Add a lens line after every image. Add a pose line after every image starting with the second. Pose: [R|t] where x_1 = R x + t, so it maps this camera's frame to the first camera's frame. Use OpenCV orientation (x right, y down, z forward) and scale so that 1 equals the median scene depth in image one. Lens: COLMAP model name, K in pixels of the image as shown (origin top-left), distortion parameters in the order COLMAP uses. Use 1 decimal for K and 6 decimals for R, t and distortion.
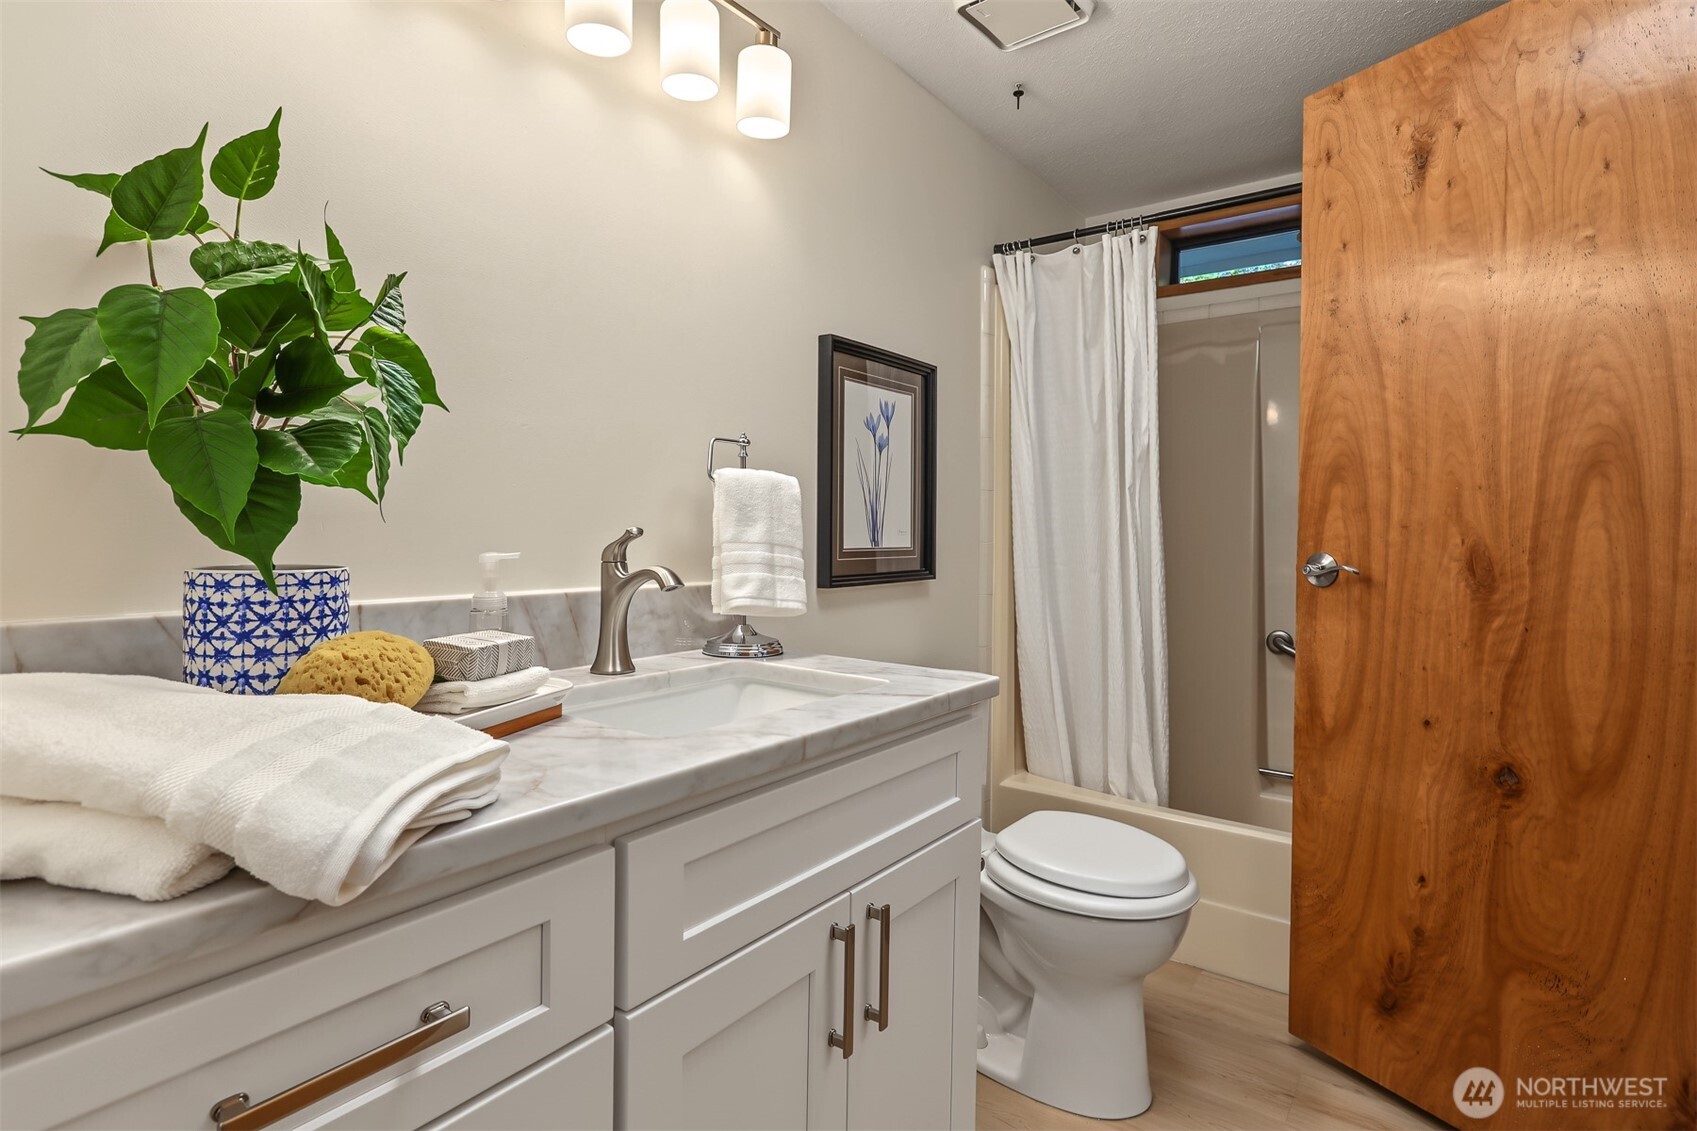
lens RADIAL K [[829.5, 0, 854.7], [0, 829.5, 533.1], [0, 0, 1]] dist [-0.004768, 0.000431]
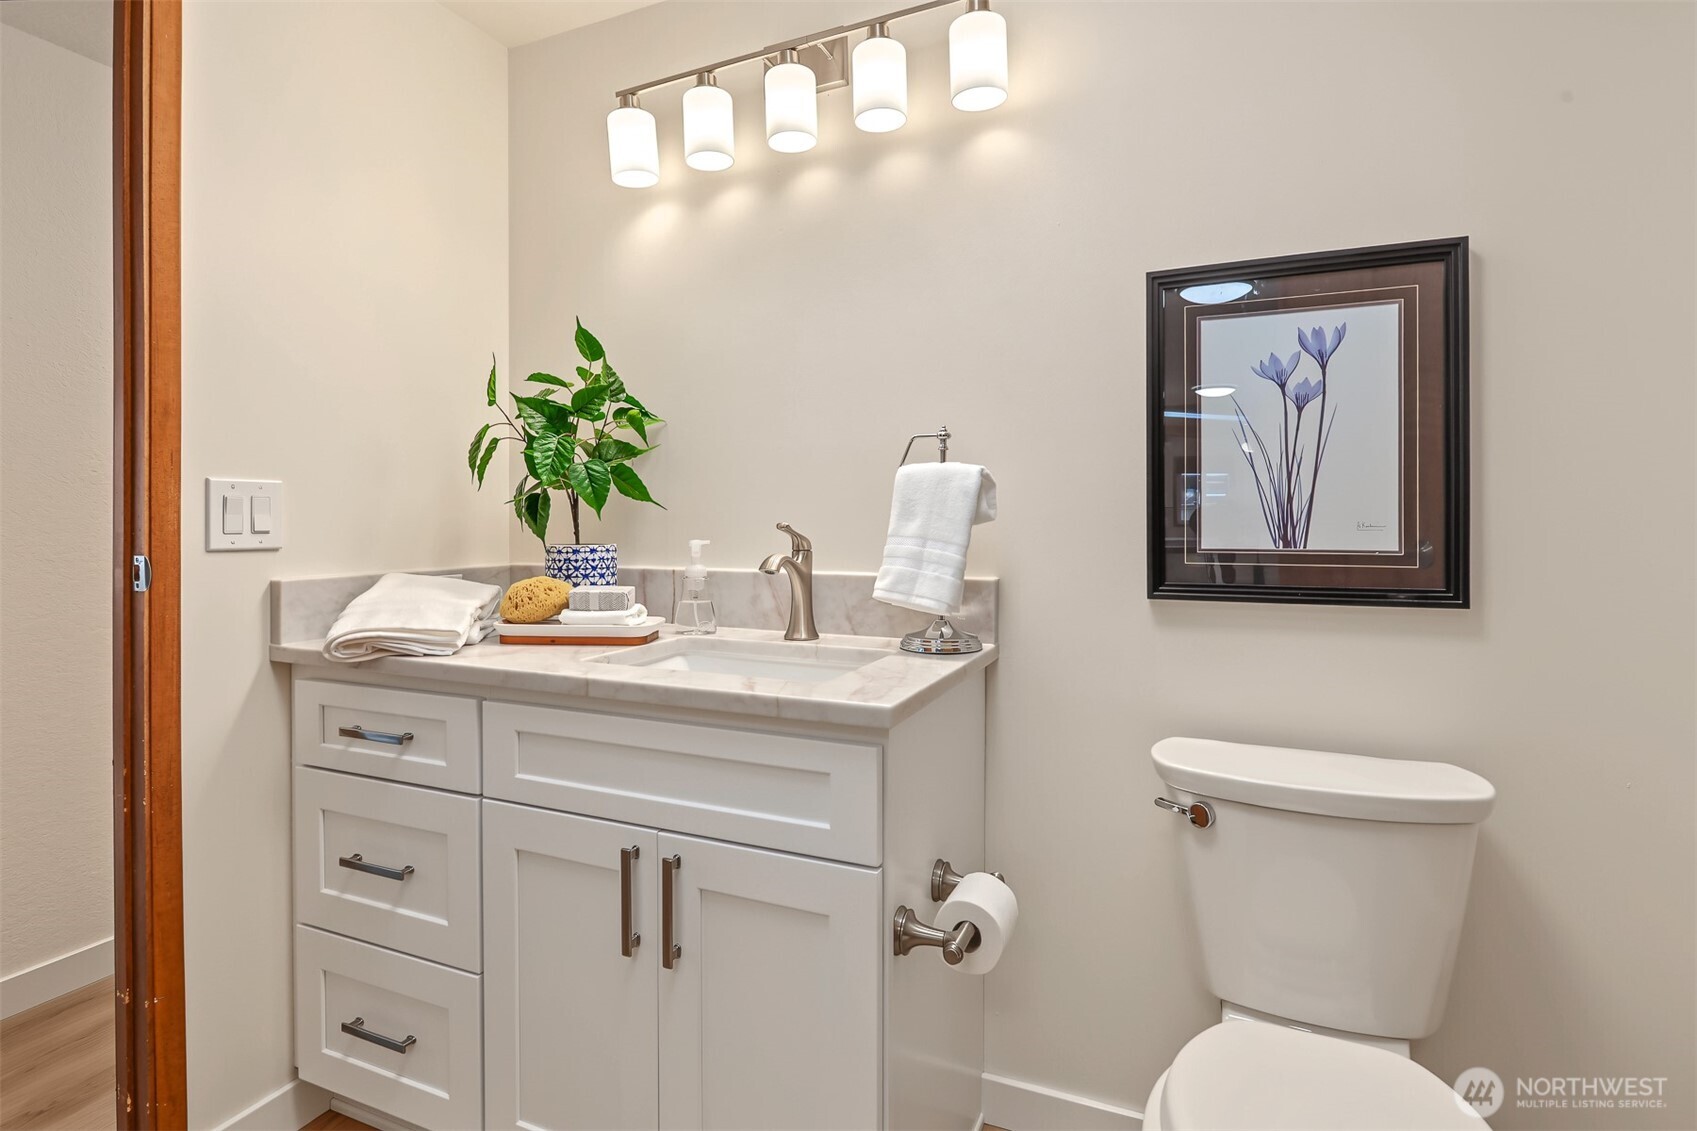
lens RADIAL K [[829.5, 0, 854.7], [0, 829.5, 533.1], [0, 0, 1]] dist [-0.004768, 0.000431]
pose [[0.240942, 0.005972, -0.970521, 0.828842], [-0.002109, 0.999982, 0.005629, 0.001444], [0.970537, 0.000691, 0.240950, 0.681285]]
